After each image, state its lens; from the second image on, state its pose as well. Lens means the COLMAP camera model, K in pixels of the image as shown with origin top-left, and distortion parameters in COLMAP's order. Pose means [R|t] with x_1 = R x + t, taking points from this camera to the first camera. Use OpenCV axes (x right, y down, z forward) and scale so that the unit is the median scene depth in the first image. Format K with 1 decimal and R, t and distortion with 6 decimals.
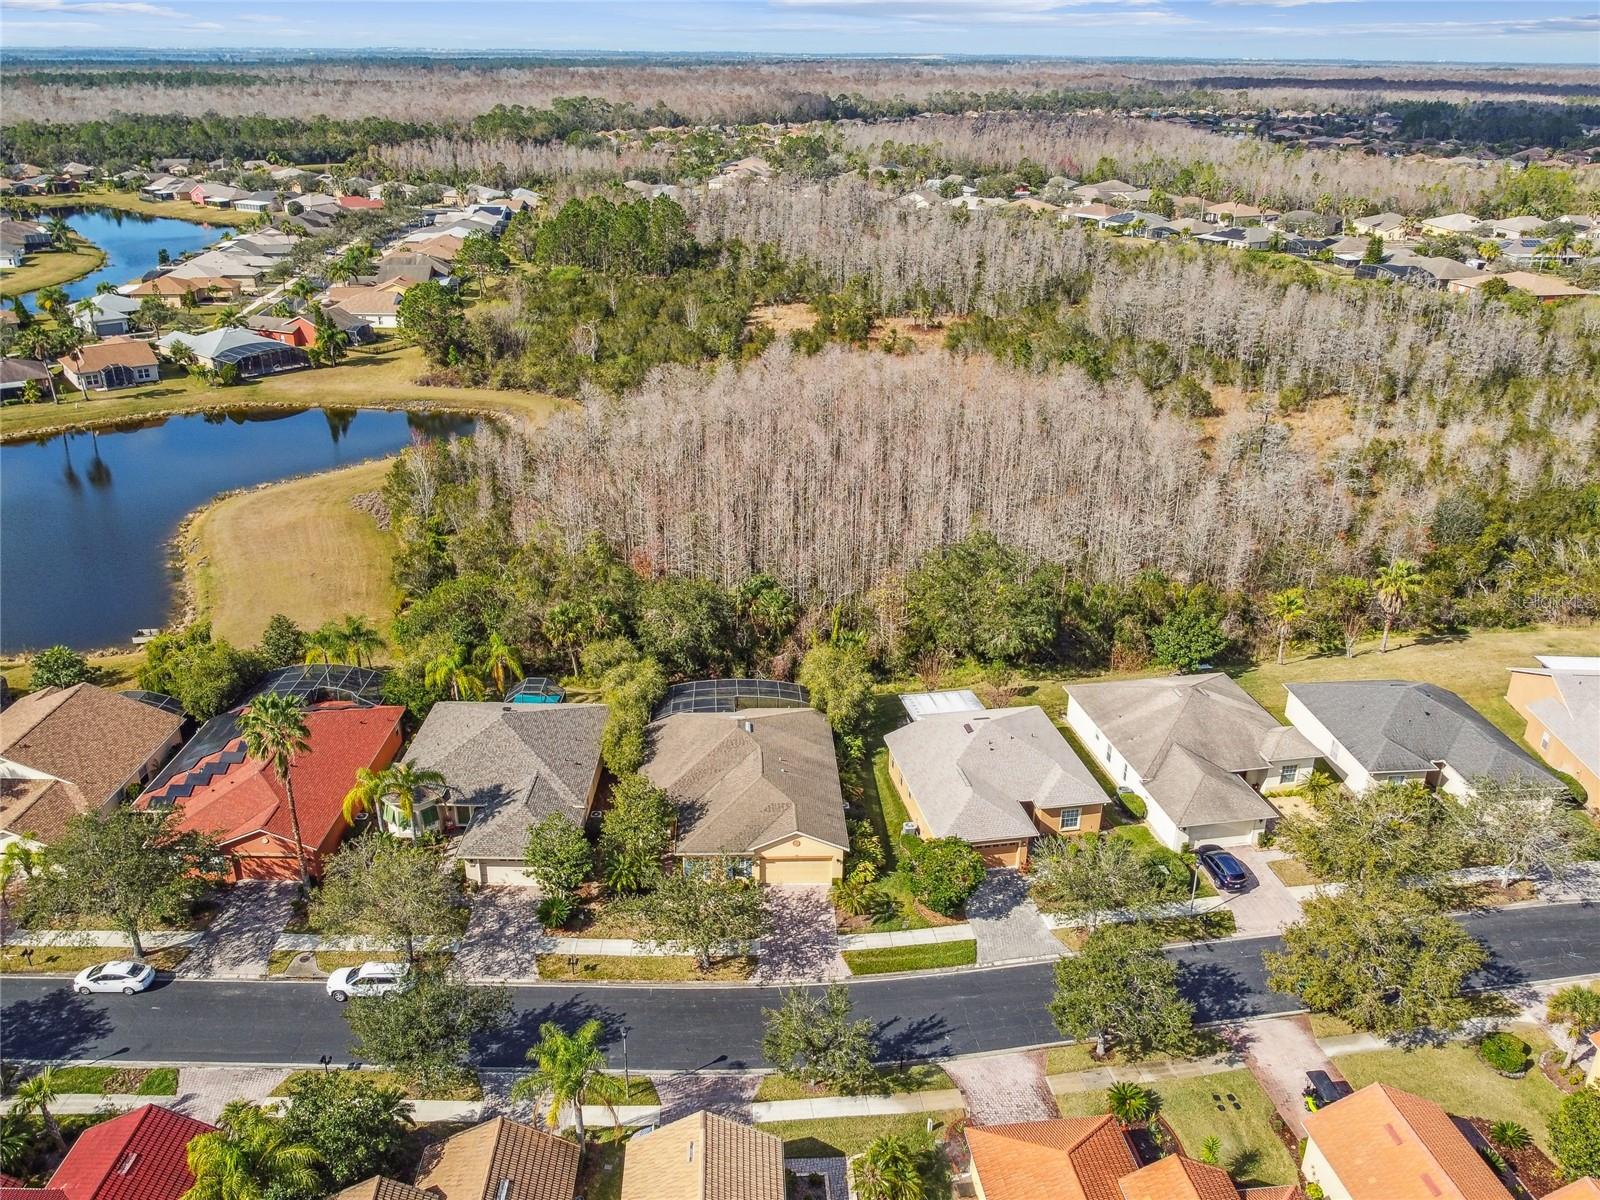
lens RADIAL K [[1282.6, 0, 795.6], [0, 1282.6, 605.1], [0, 0, 1]] dist [-0.009061, 0.004166]
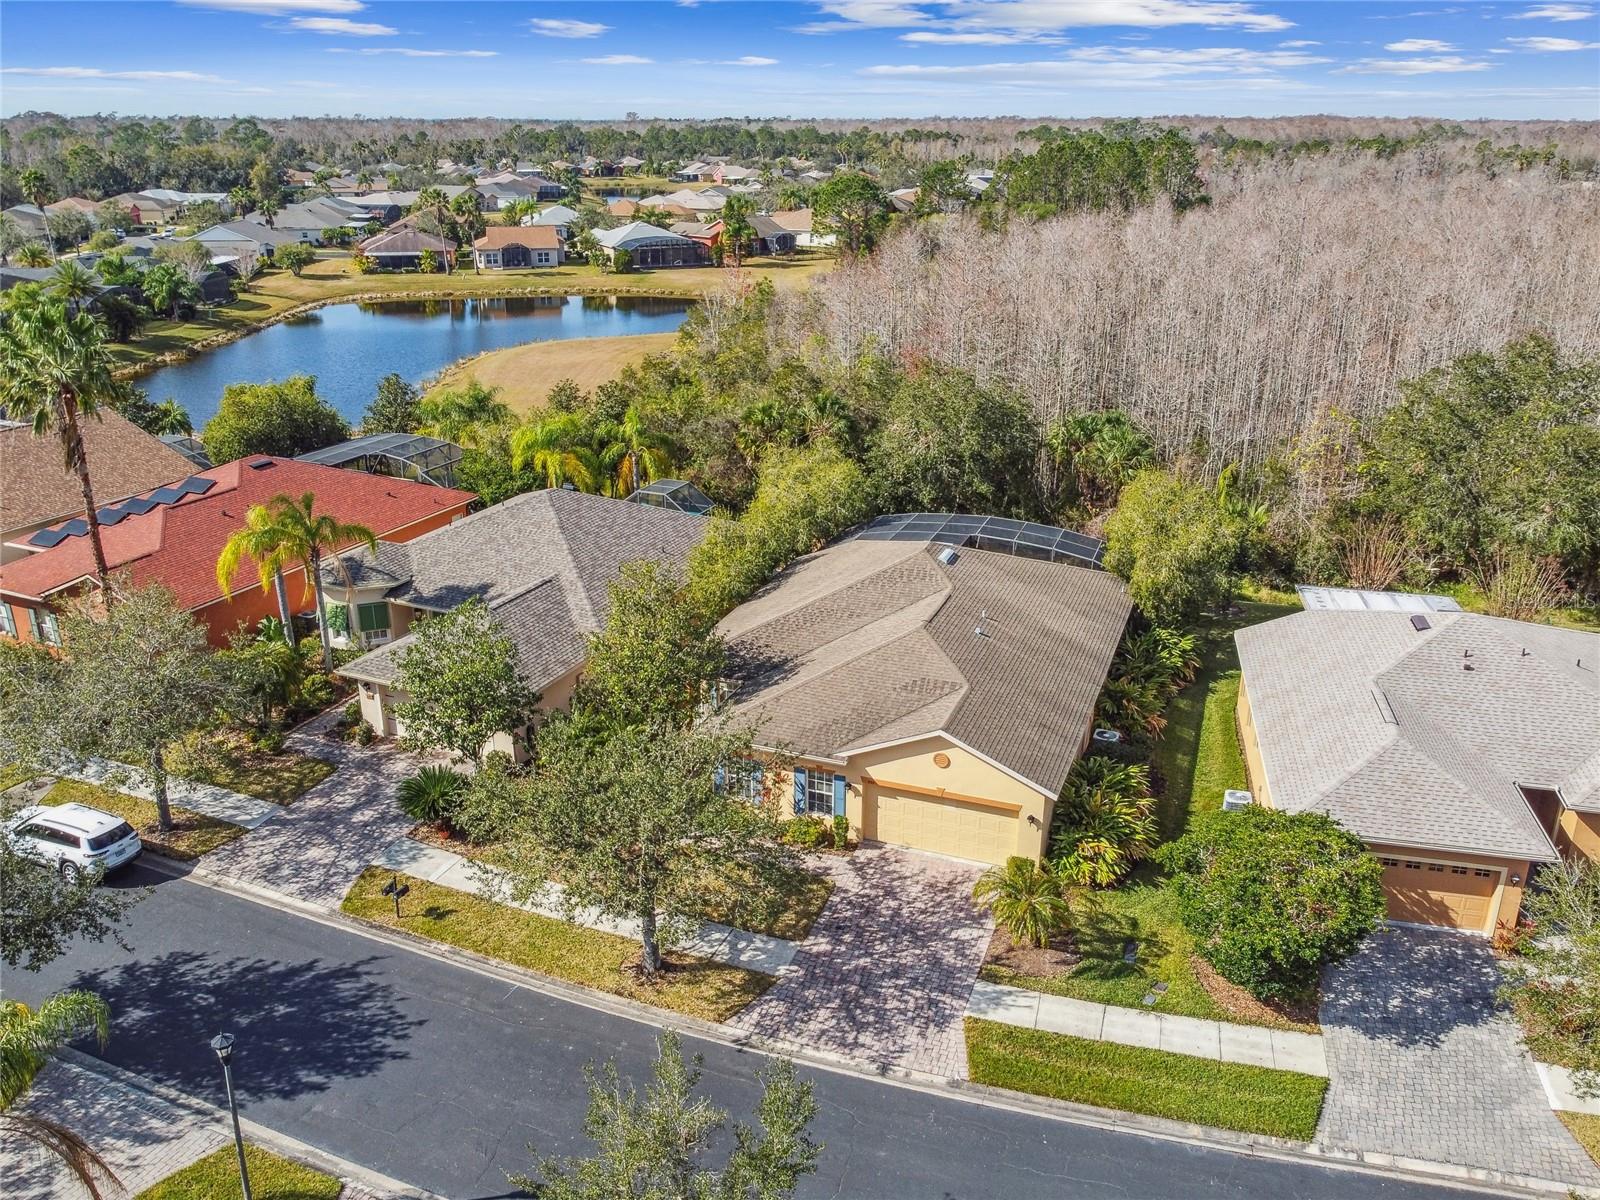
lens RADIAL K [[1282.6, 0, 795.6], [0, 1282.6, 605.1], [0, 0, 1]] dist [-0.009061, 0.004166]
pose [[0.915445, 0.133392, -0.379693, 0.087678], [-0.151946, 0.988203, -0.019172, 0.111238], [0.372657, 0.075244, 0.924914, 0.420700]]
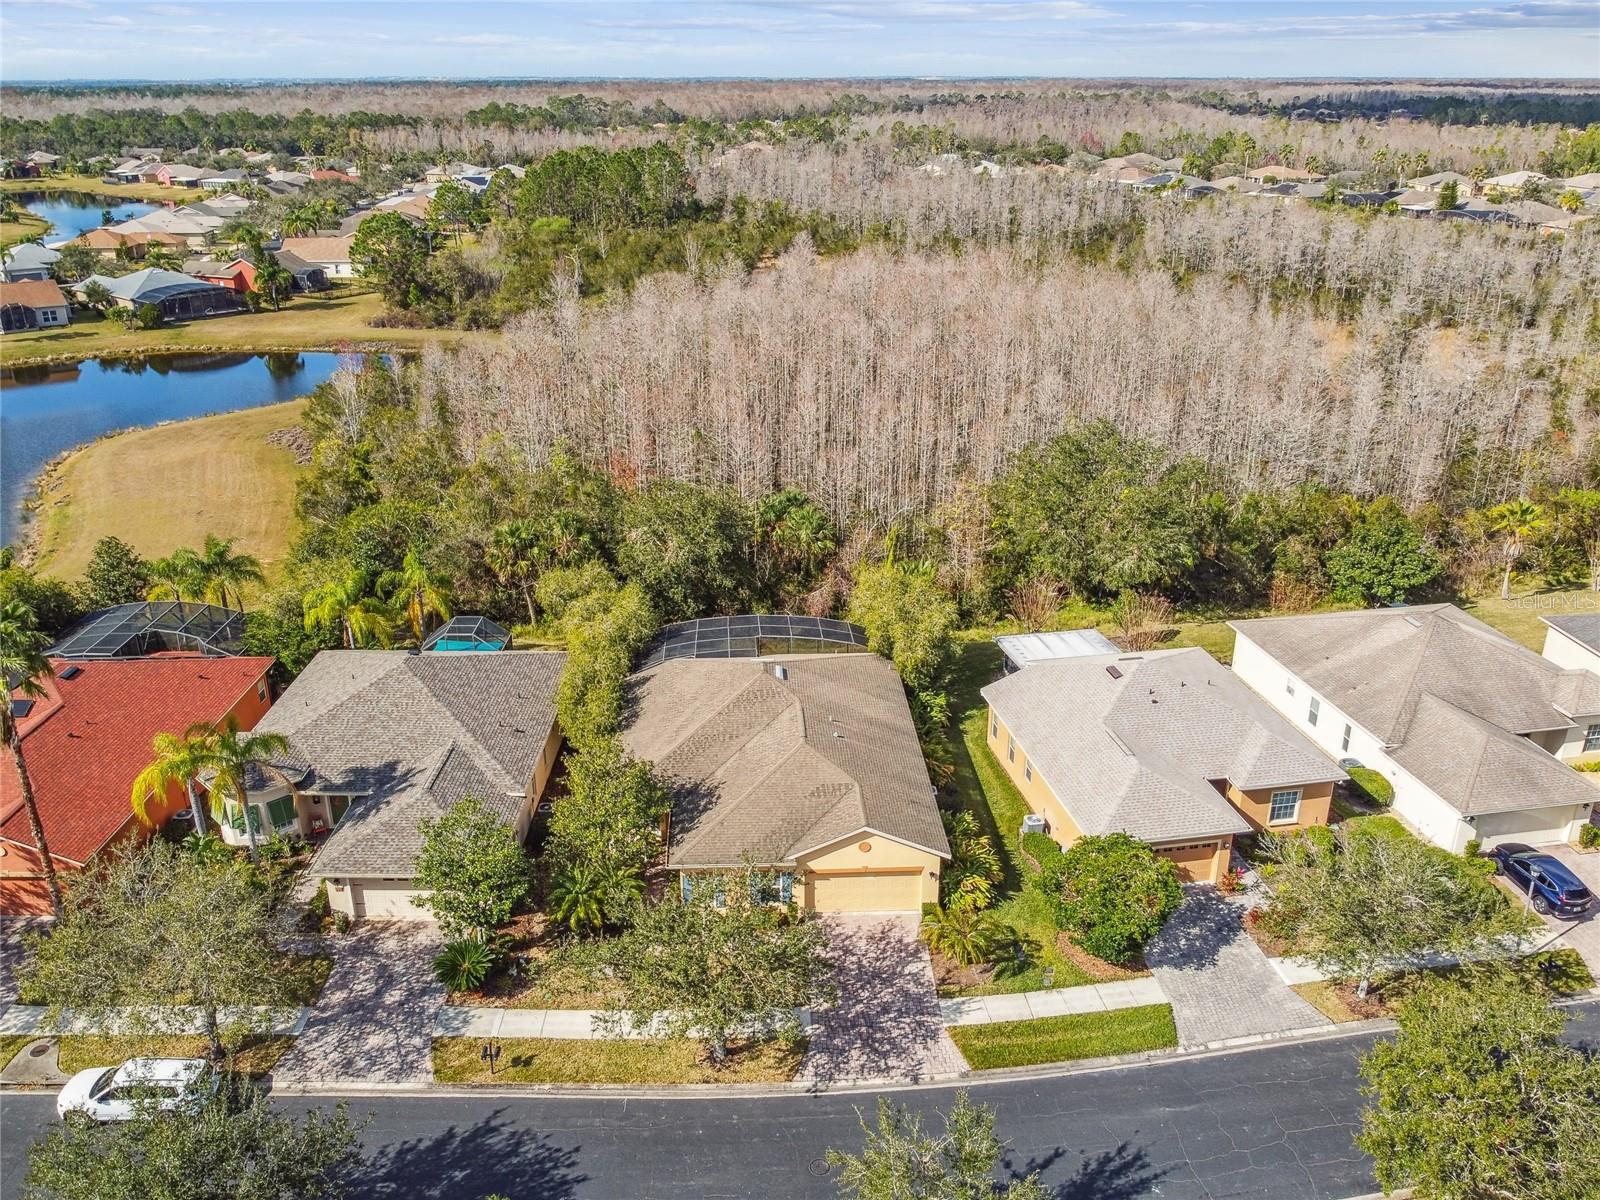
lens RADIAL K [[1282.6, 0, 795.6], [0, 1282.6, 605.1], [0, 0, 1]] dist [-0.009061, 0.004166]
pose [[0.999930, -0.011193, -0.003757, -0.021578], [0.011125, 0.999784, -0.017563, 0.060243], [0.003953, 0.017520, 0.999839, 0.287562]]
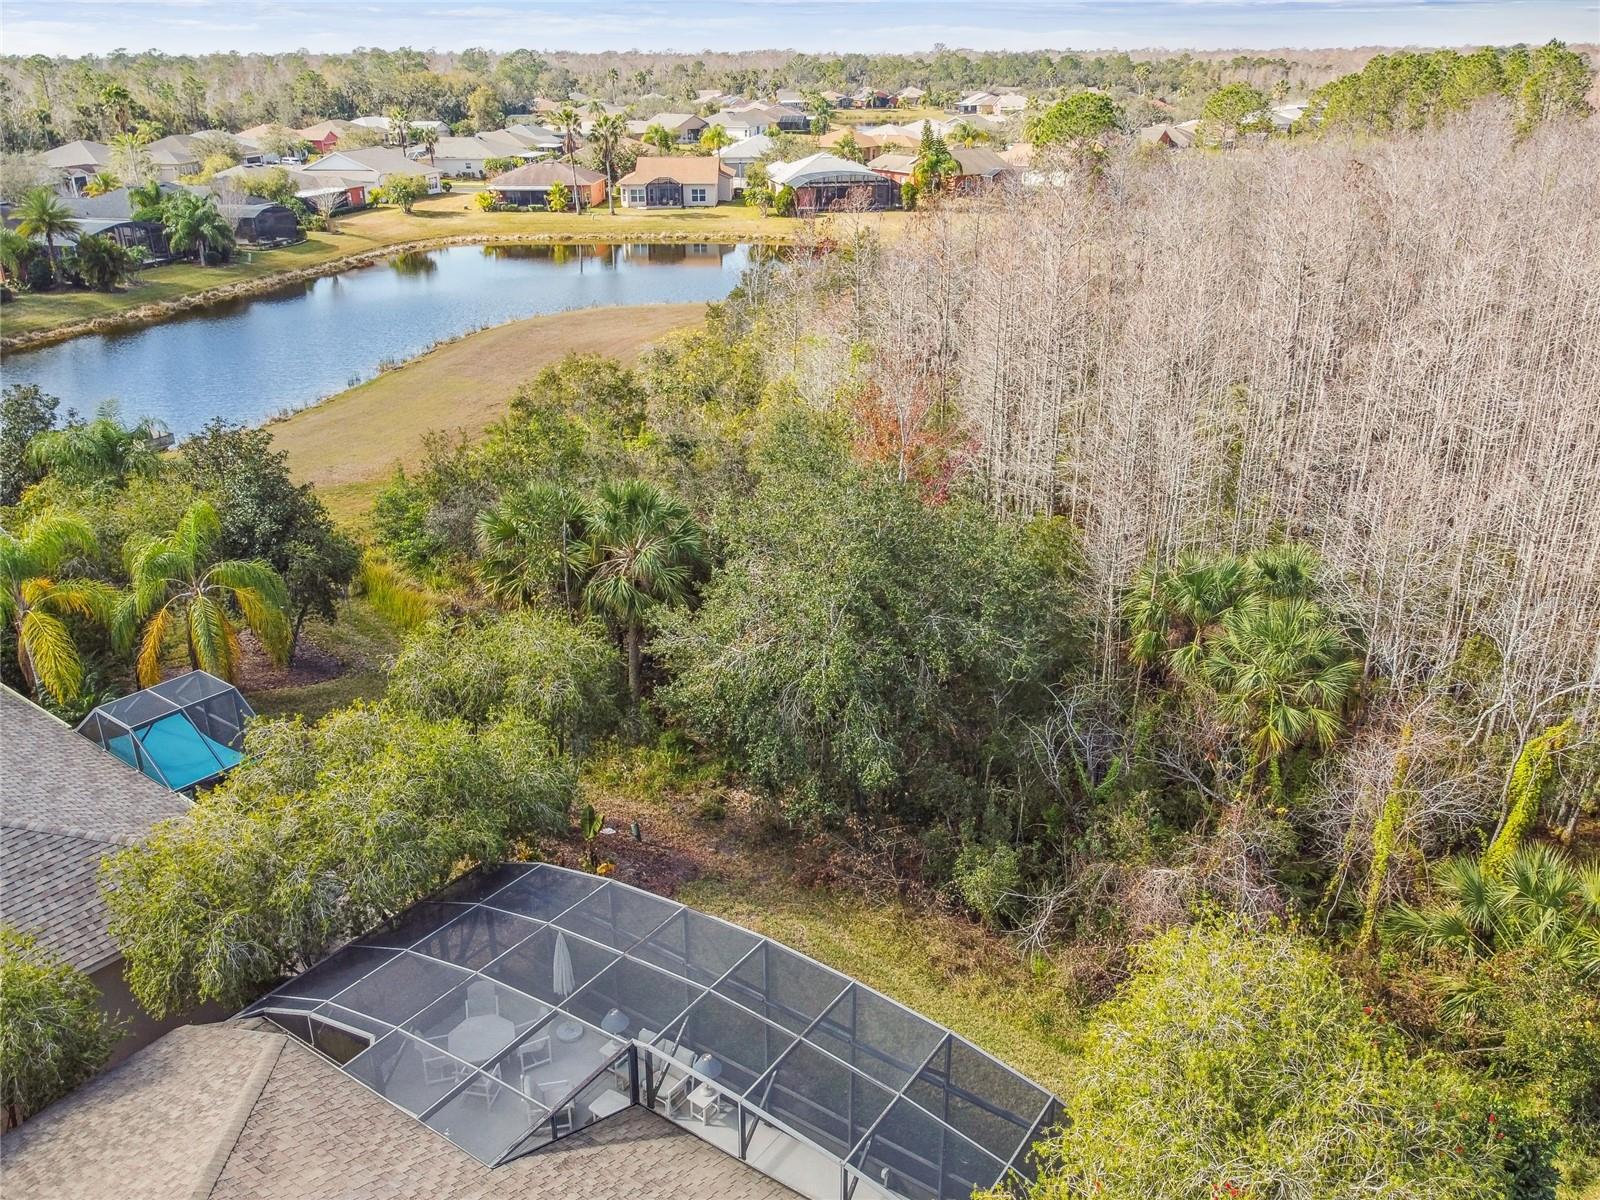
lens RADIAL K [[1298.5, 0, 800.0], [0, 1298.5, 600.0], [0, 0, 1]] dist [-0.009149, -0.001312]
pose [[0.797006, 0.218490, -0.563066, 0.055884], [-0.226286, 0.972391, 0.057021, -0.005673], [0.559979, 0.081968, 0.824442, 0.774414]]
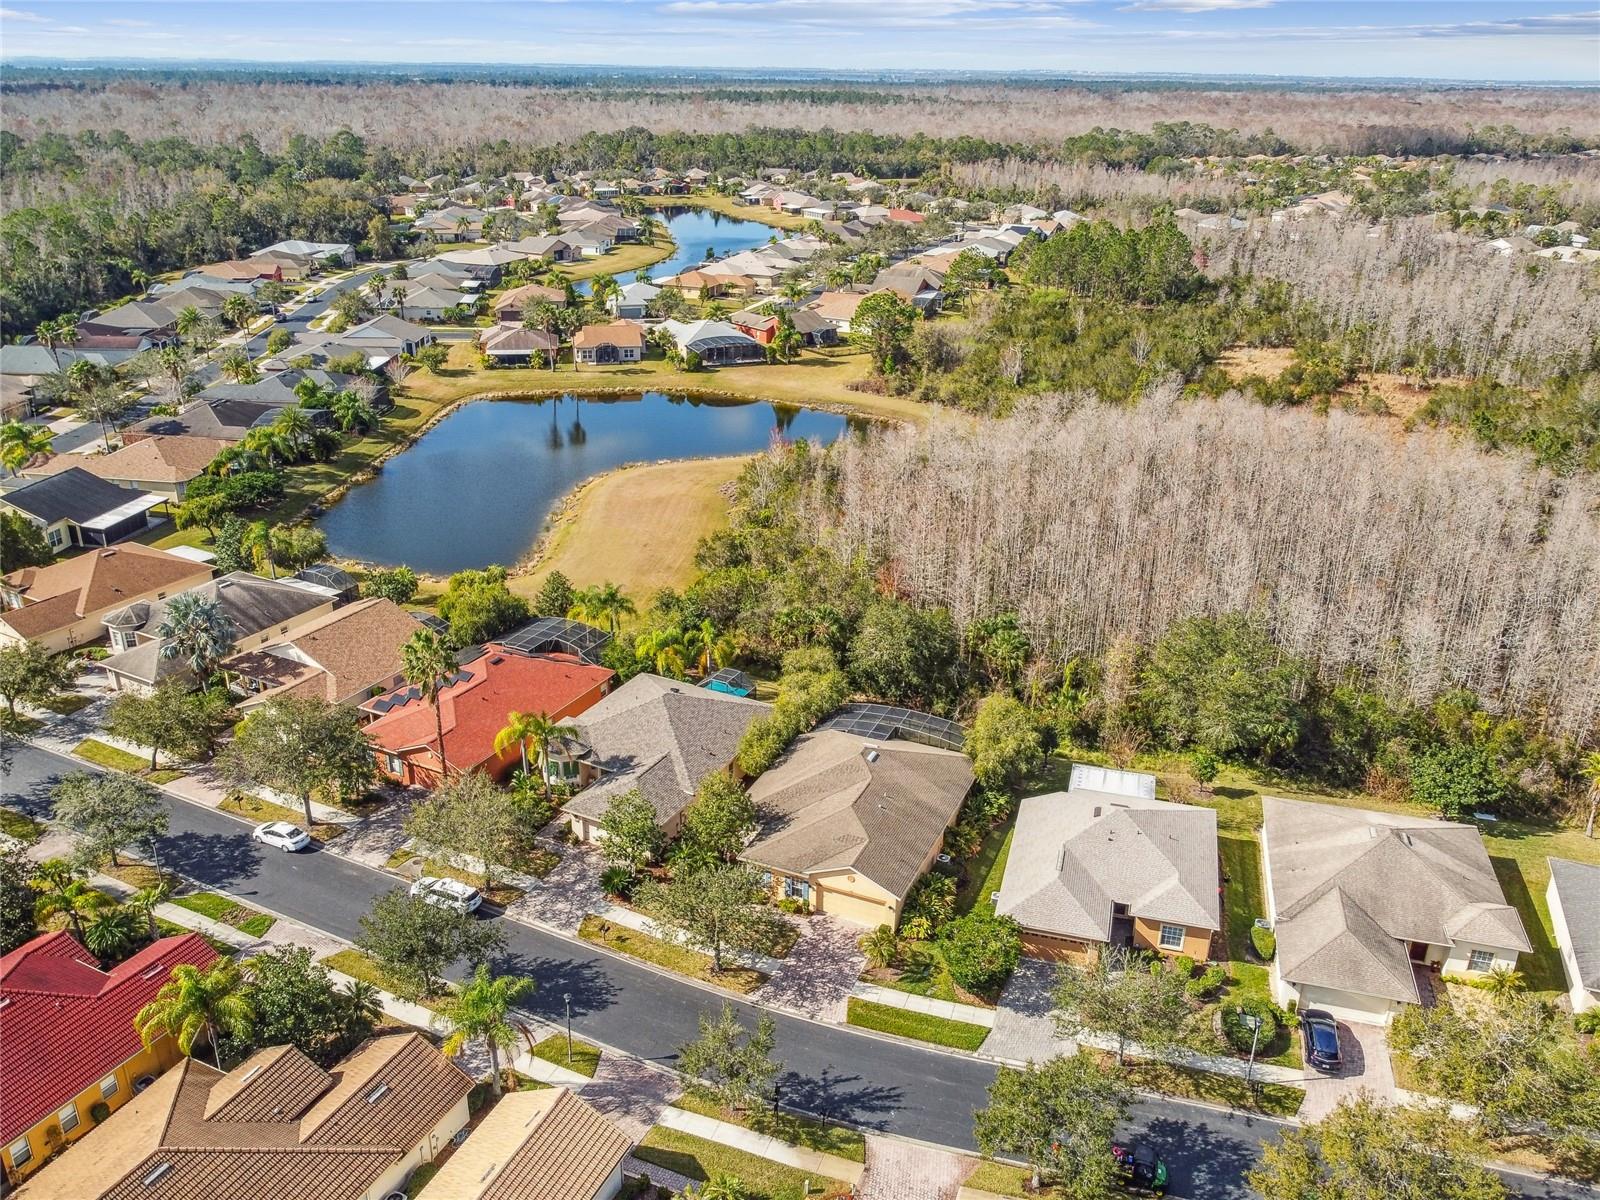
lens RADIAL K [[1282.6, 0, 795.6], [0, 1282.6, 605.1], [0, 0, 1]] dist [-0.009061, 0.004166]
pose [[0.895325, 0.175071, -0.409565, 0.245927], [-0.181317, 0.983135, 0.023880, -0.027174], [0.406838, 0.052881, 0.911968, 0.056226]]
